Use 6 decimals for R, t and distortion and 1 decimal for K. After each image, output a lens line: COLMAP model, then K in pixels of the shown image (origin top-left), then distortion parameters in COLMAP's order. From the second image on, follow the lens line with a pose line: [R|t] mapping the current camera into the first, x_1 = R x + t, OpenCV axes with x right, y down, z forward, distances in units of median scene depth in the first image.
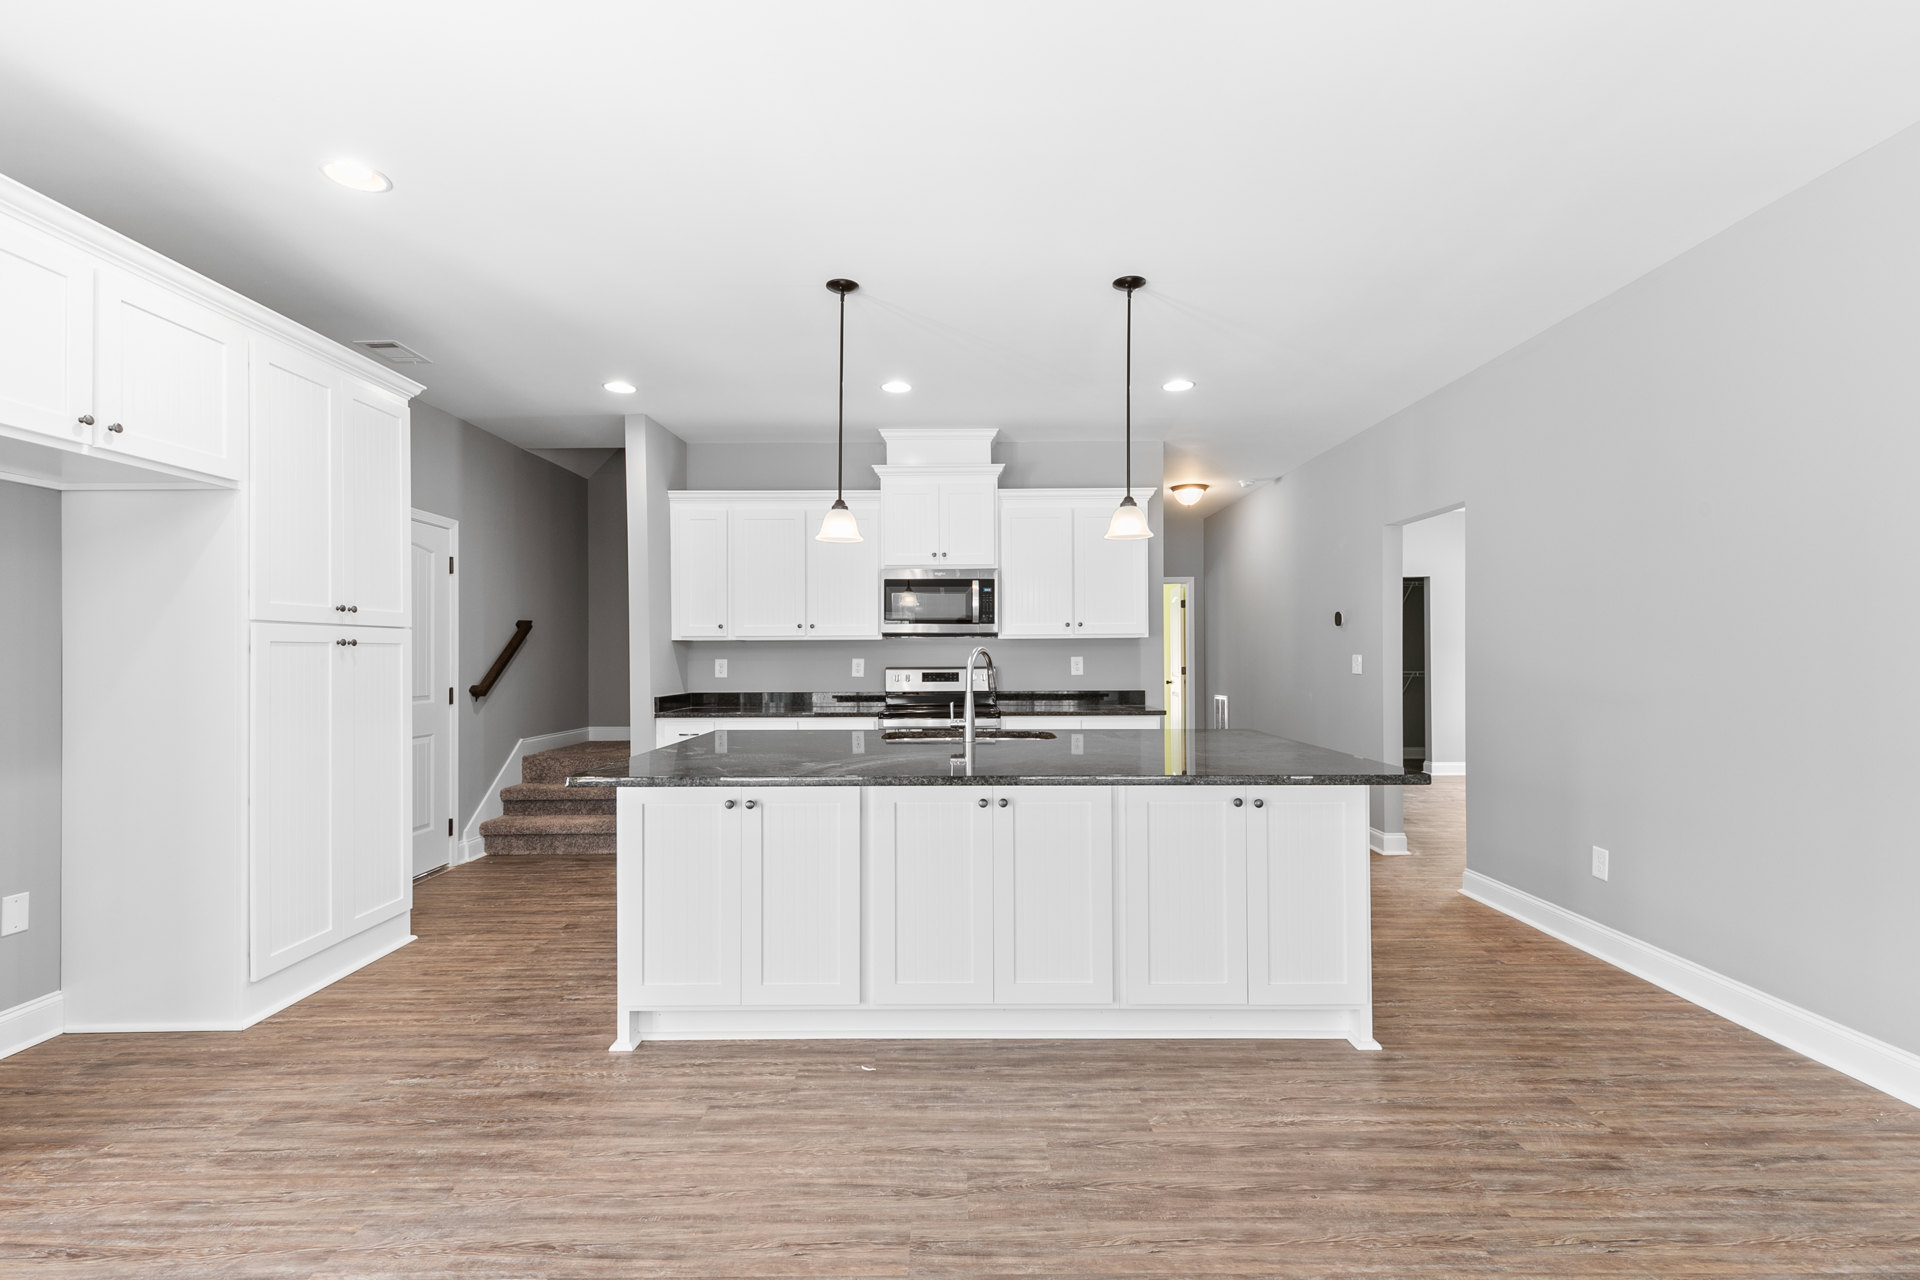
lens RADIAL K [[868.9, 0, 955.3], [0, 868.9, 656.5], [0, 0, 1]] dist [0.011570, -0.001453]
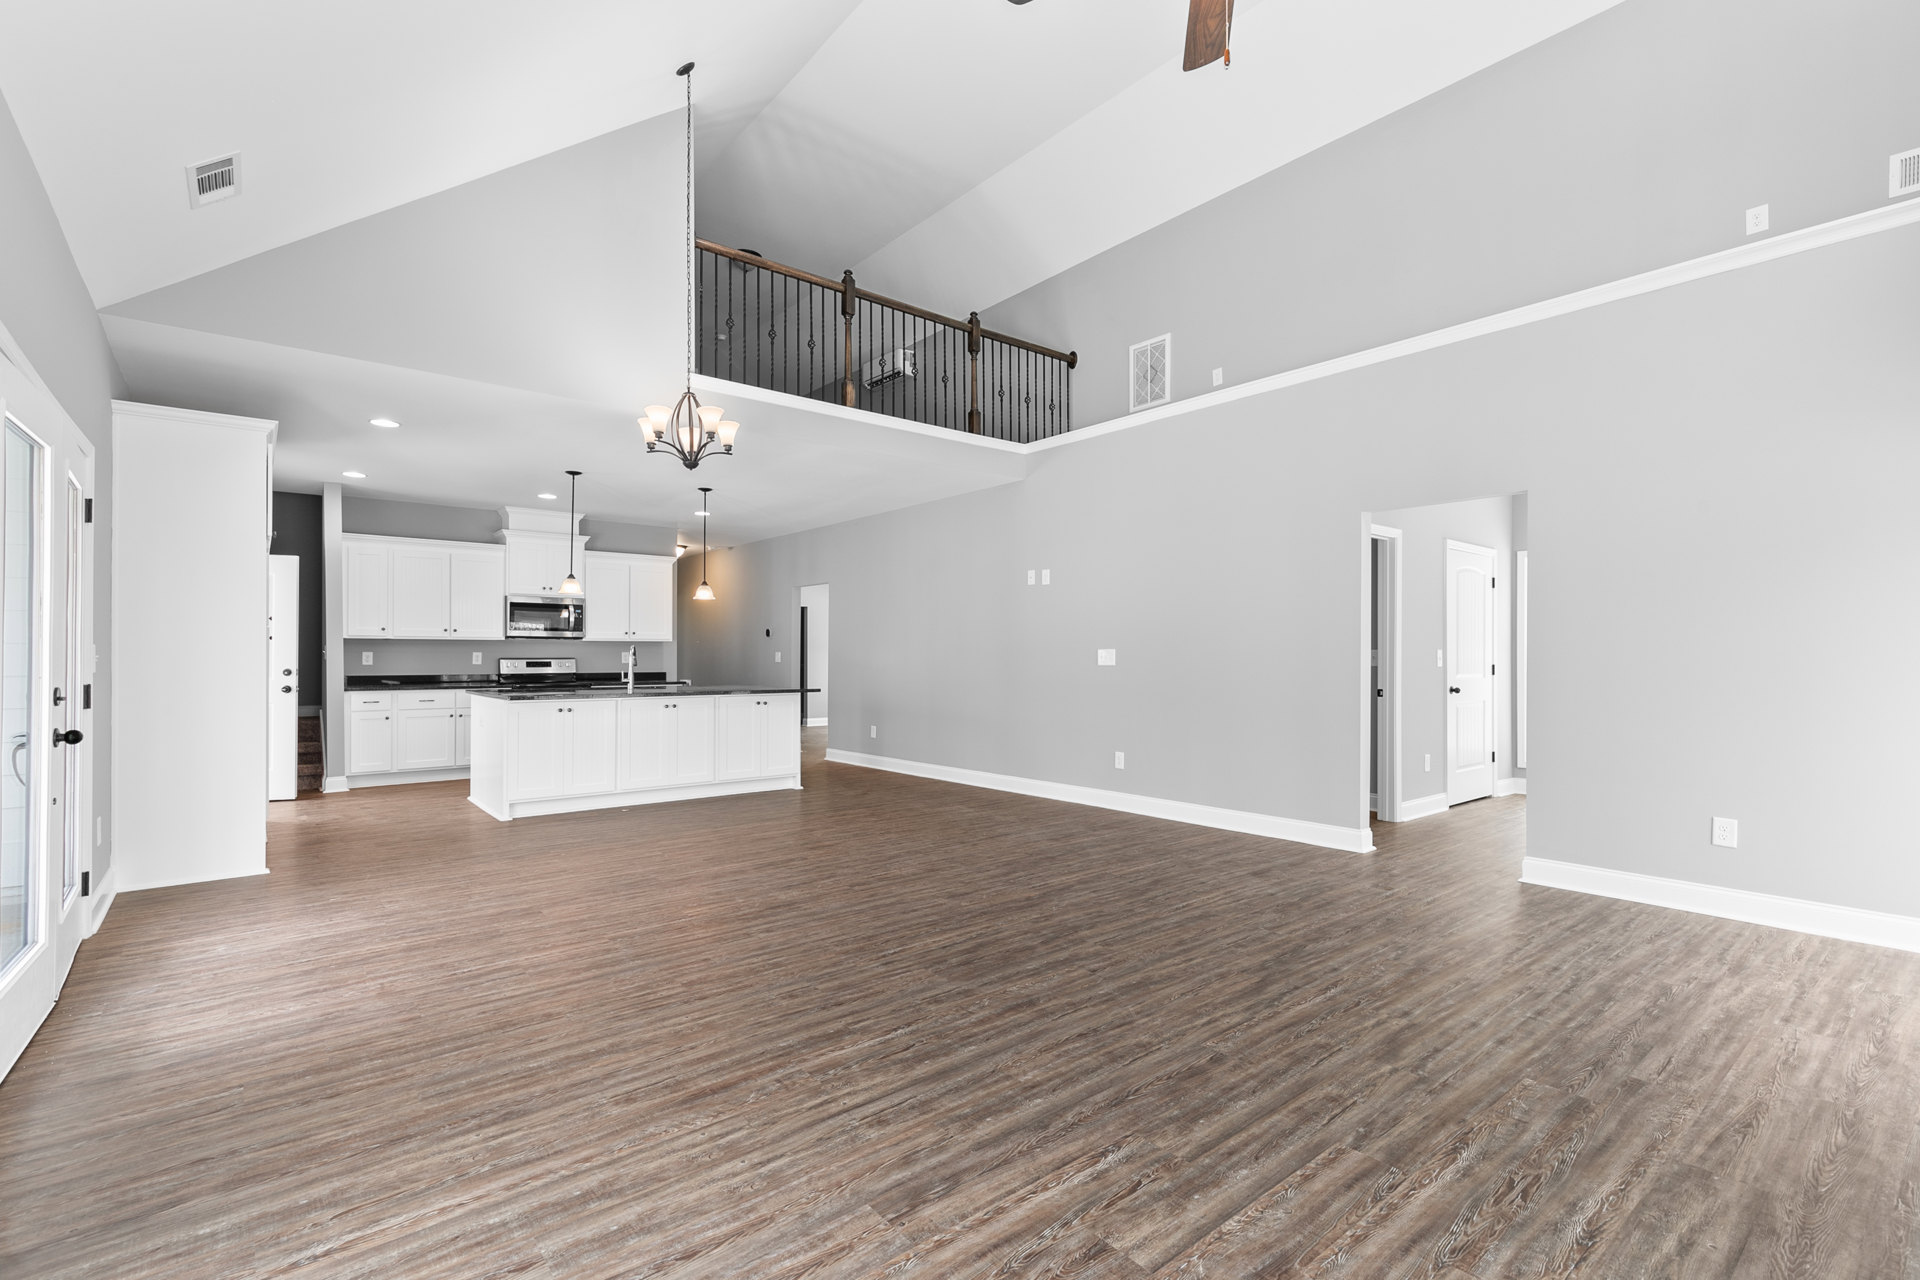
lens RADIAL K [[868.9, 0, 958.9], [0, 868.9, 647.1], [0, 0, 1]] dist [0.011570, -0.001453]
pose [[0.773592, 0.011046, 0.633588, -0.494835], [-0.002103, 0.999887, -0.014864, 0.016522], [-0.633681, 0.010166, 0.773528, -0.815355]]
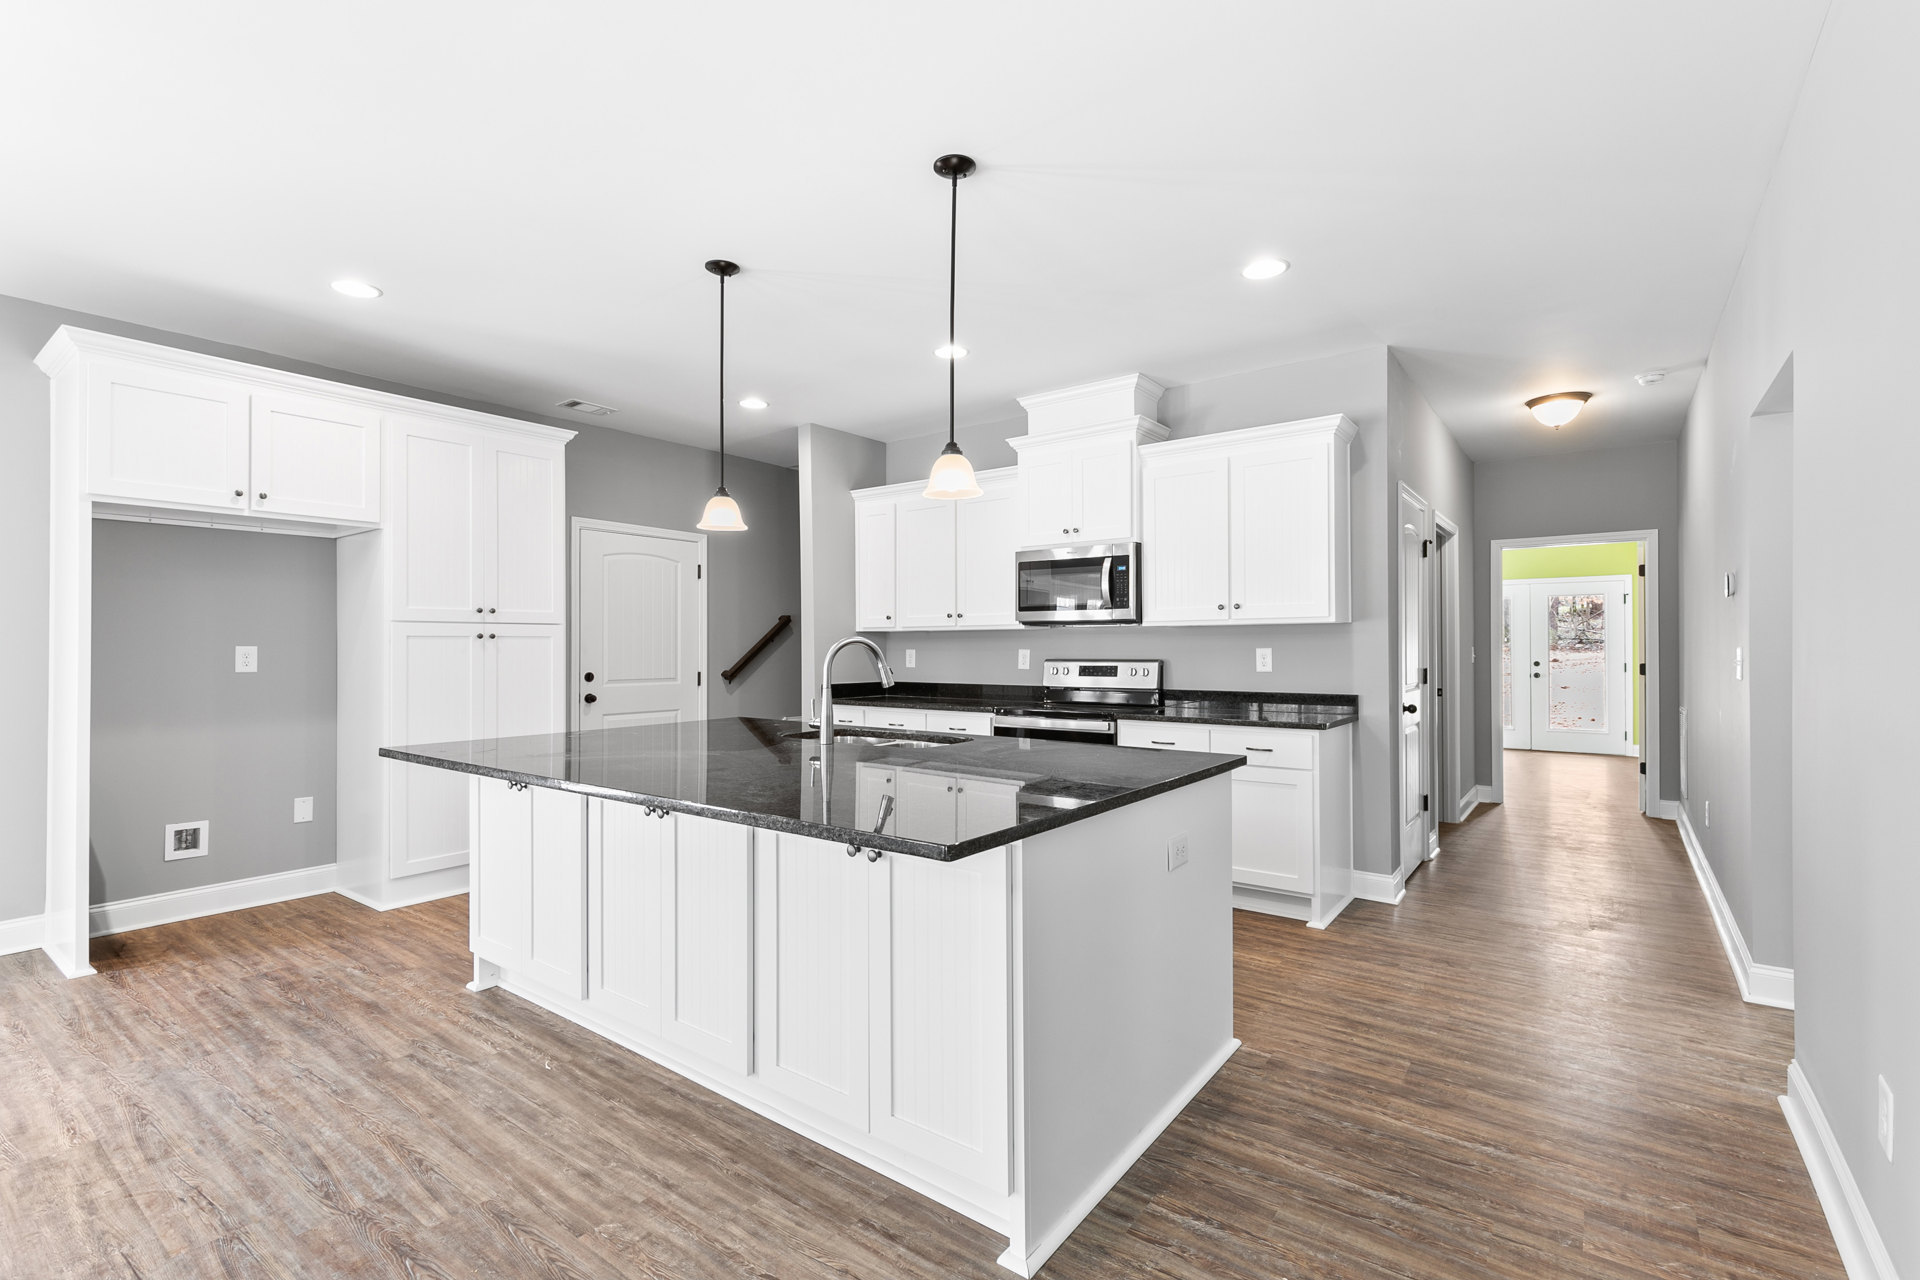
lens RADIAL K [[865.6, 0, 952.0], [0, 865.6, 642.4], [0, 0, 1]] dist [0.005885, 0.001397]
pose [[0.797960, -0.001920, -0.602707, 0.445836], [-0.001149, 0.999988, -0.004706, -0.000744], [0.602709, 0.004447, 0.797949, 0.255562]]
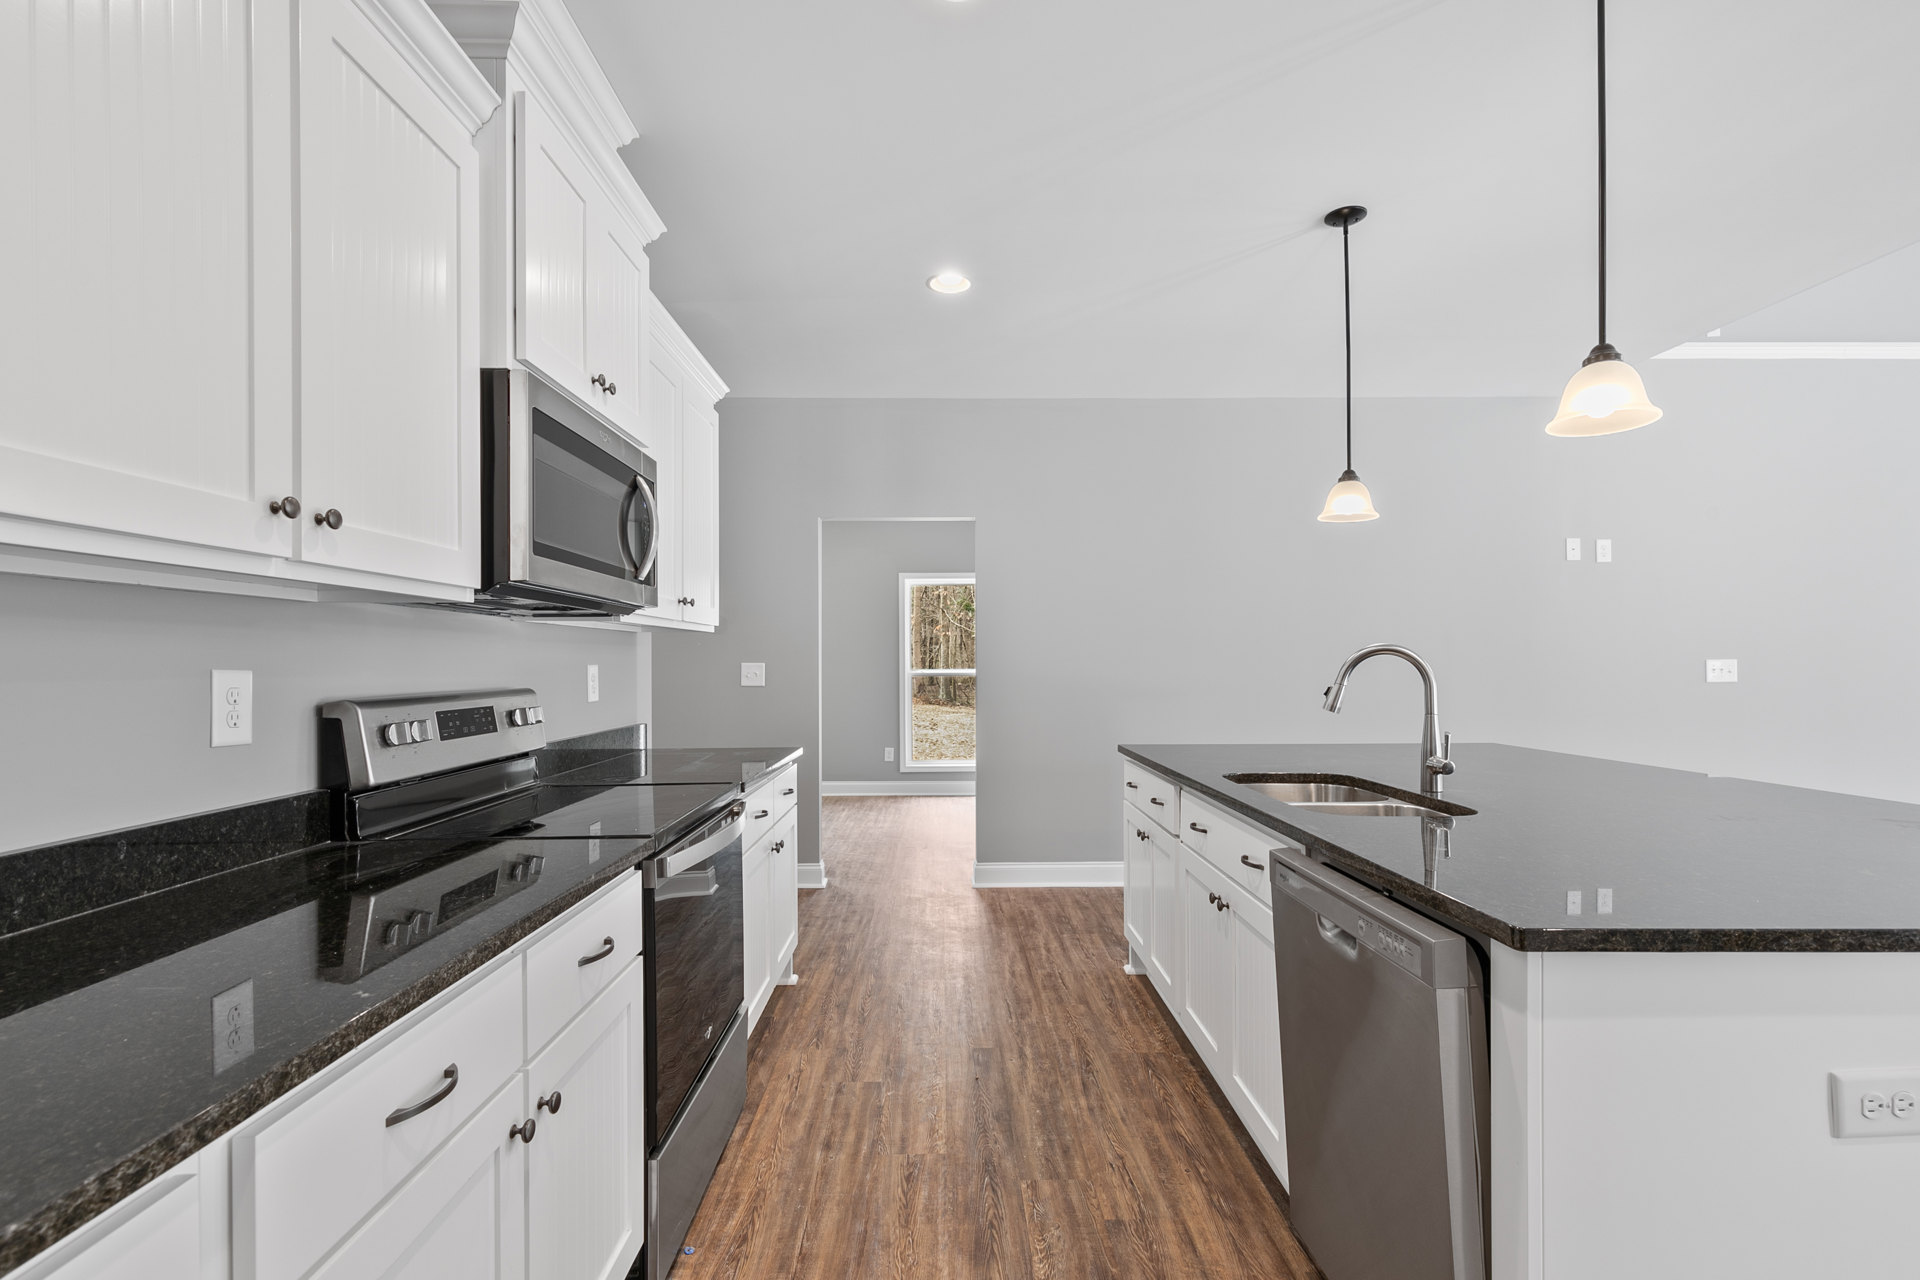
lens RADIAL K [[868.9, 0, 964.7], [0, 868.9, 652.5], [0, 0, 1]] dist [0.011570, -0.001453]
pose [[-0.028549, 0.011915, 0.999521, -0.425431], [0.002657, 0.999926, -0.011844, 0.001040], [-0.999589, 0.002317, -0.028579, 0.936370]]
